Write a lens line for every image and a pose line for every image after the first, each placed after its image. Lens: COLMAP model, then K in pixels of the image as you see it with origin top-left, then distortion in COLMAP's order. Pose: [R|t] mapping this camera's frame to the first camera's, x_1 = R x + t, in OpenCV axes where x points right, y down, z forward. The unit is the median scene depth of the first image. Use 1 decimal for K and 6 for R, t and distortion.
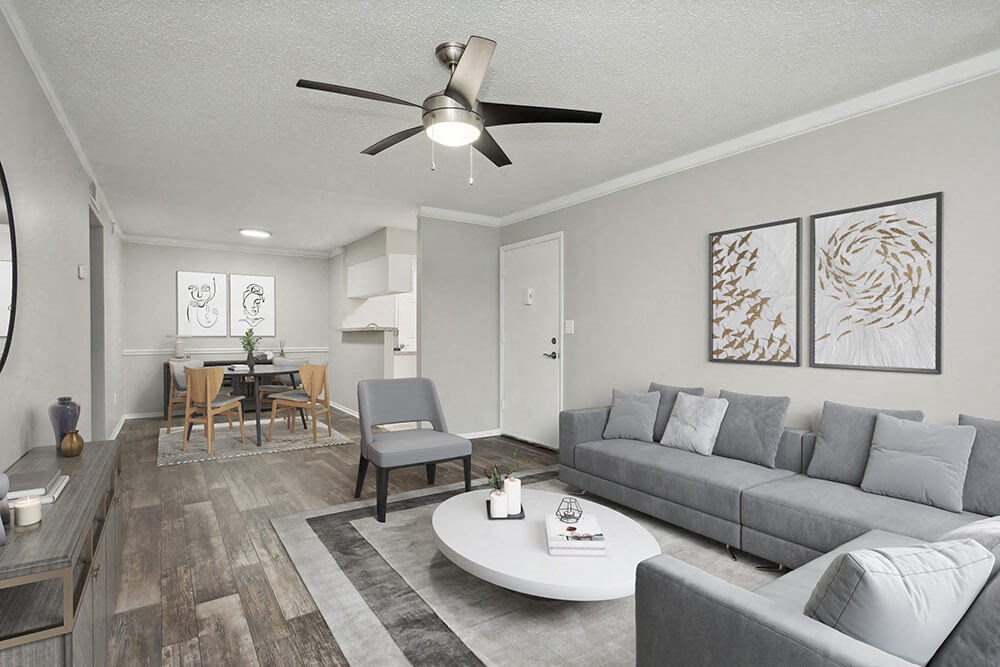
lens RADIAL K [[489.5, 0, 500.0], [0, 489.5, 333.5], [0, 0, 1]] dist [0.001213, 0.001388]
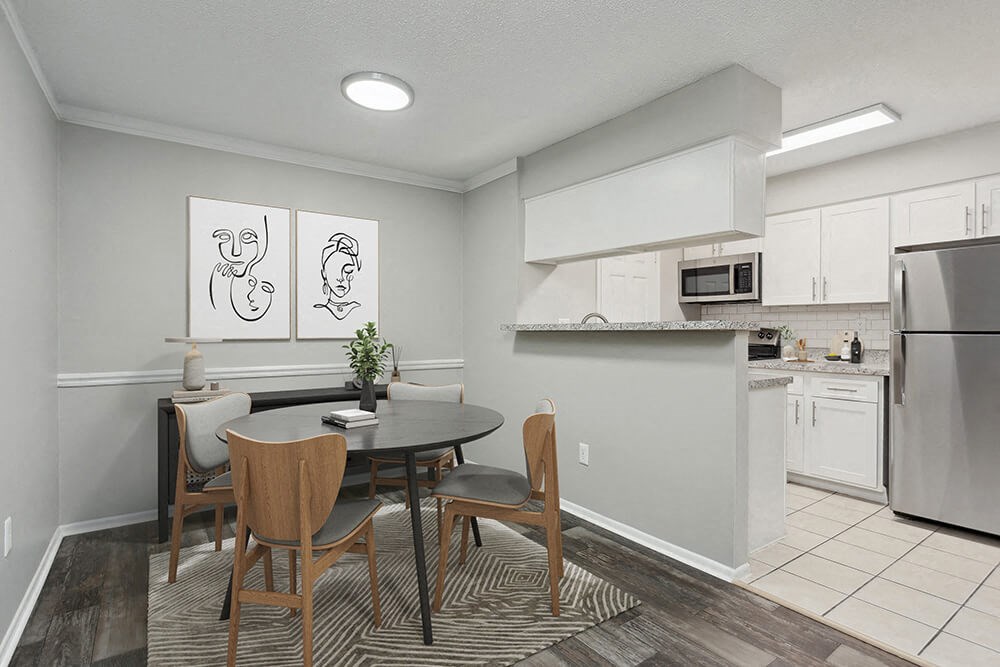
lens RADIAL K [[489.5, 0, 500.0], [0, 489.5, 333.5], [0, 0, 1]] dist [0.001213, 0.001388]
pose [[0.999803, -0.005217, 0.019171, -0.355100], [0.005285, 0.999980, -0.003463, 0.002719], [-0.019153, 0.003563, 0.999810, 0.506815]]
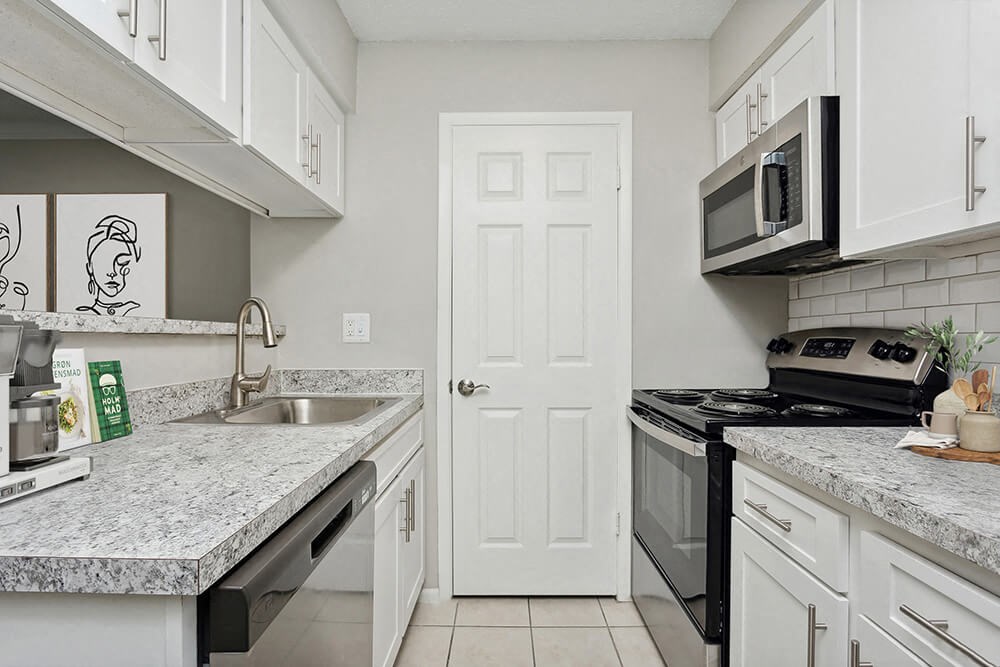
lens RADIAL K [[489.5, 0, 500.0], [0, 489.5, 333.5], [0, 0, 1]] dist [0.001213, 0.001388]
pose [[0.823145, -0.009995, -0.567743, -0.028459], [0.004703, 0.999931, -0.010785, -0.001294], [0.567812, 0.006208, 0.823135, 0.859001]]
